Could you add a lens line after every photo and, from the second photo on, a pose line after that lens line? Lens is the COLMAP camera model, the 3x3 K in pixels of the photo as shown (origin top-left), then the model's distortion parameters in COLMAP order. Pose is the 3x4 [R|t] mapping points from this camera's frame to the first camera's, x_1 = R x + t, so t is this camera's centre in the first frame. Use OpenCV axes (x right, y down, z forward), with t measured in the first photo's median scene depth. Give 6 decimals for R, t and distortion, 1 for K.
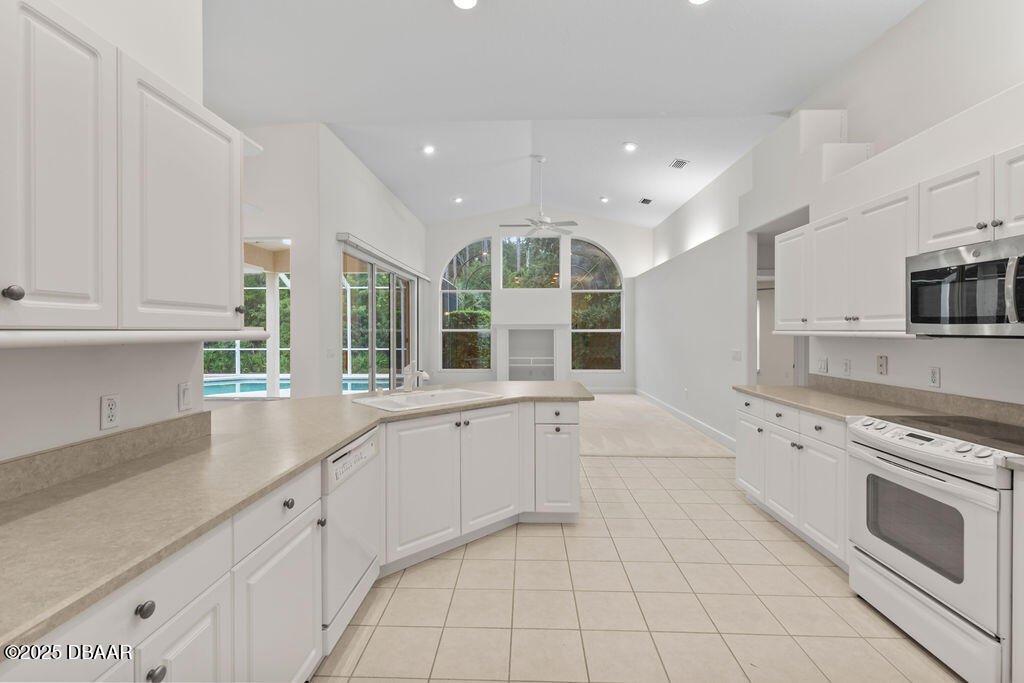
lens RADIAL K [[465.4, 0, 512.0], [0, 465.4, 335.2], [0, 0, 1]] dist [0.007581, -0.000114]
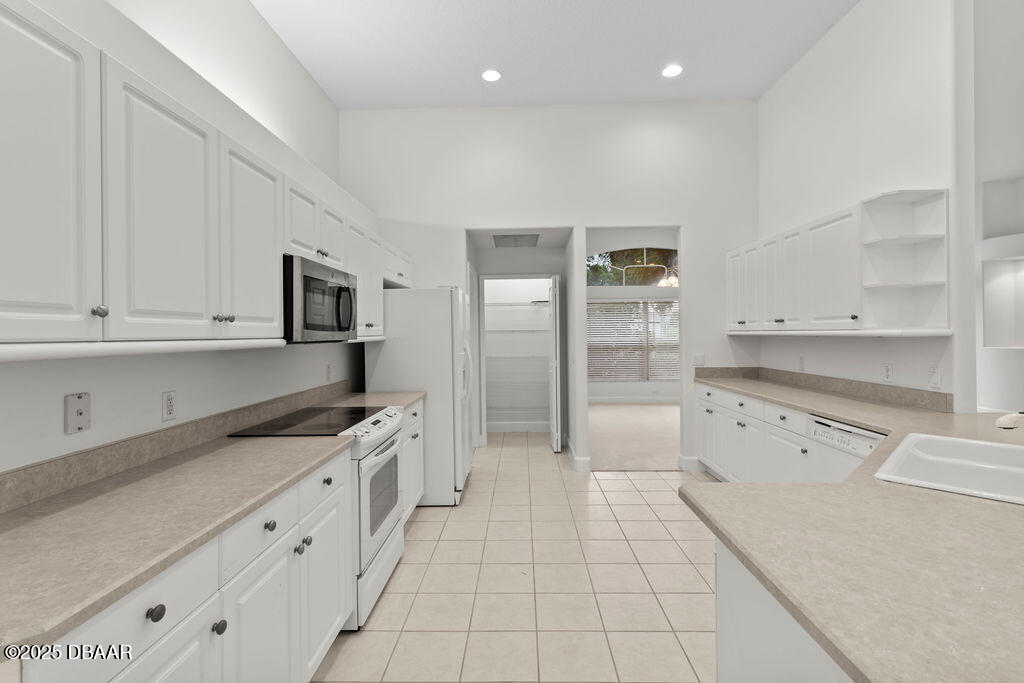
lens RADIAL K [[465.4, 0, 506.8], [0, 465.4, 331.4], [0, 0, 1]] dist [0.007581, -0.000114]
pose [[-0.999908, 0.013240, -0.003095, 0.172557], [0.013227, 0.999903, 0.004279, -0.007757], [0.003151, 0.004238, -0.999986, 0.737325]]
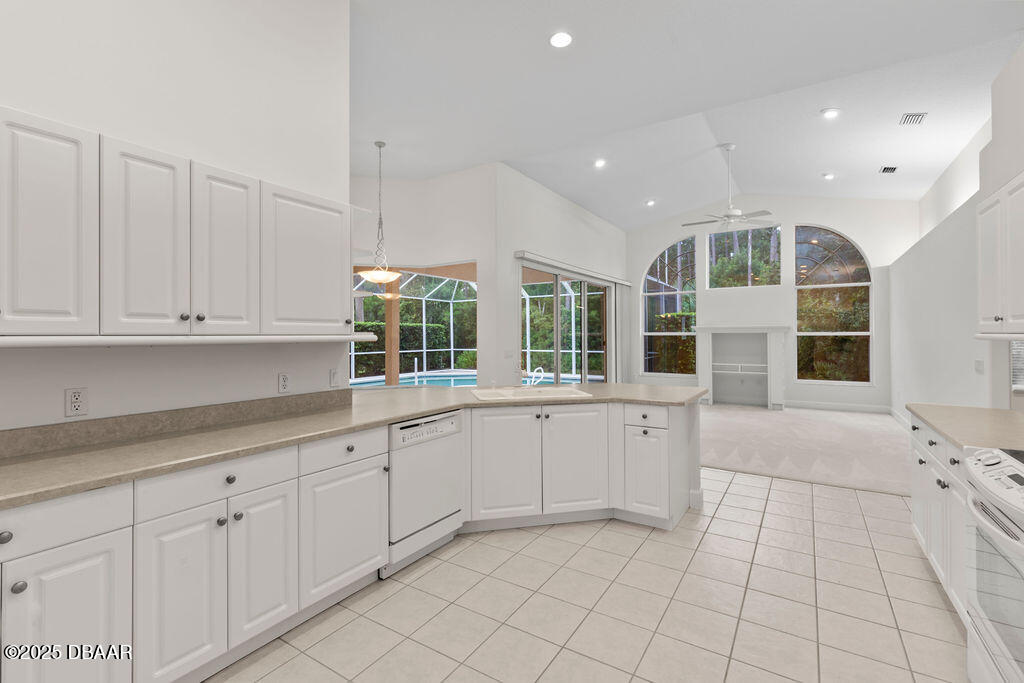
lens RADIAL K [[465.4, 0, 508.4], [0, 465.4, 335.2], [0, 0, 1]] dist [0.007581, -0.000114]
pose [[0.859604, -0.001854, -0.510958, 0.184671], [-0.002096, 0.999972, -0.007153, 0.000003], [0.510957, 0.007220, 0.859576, -0.011664]]
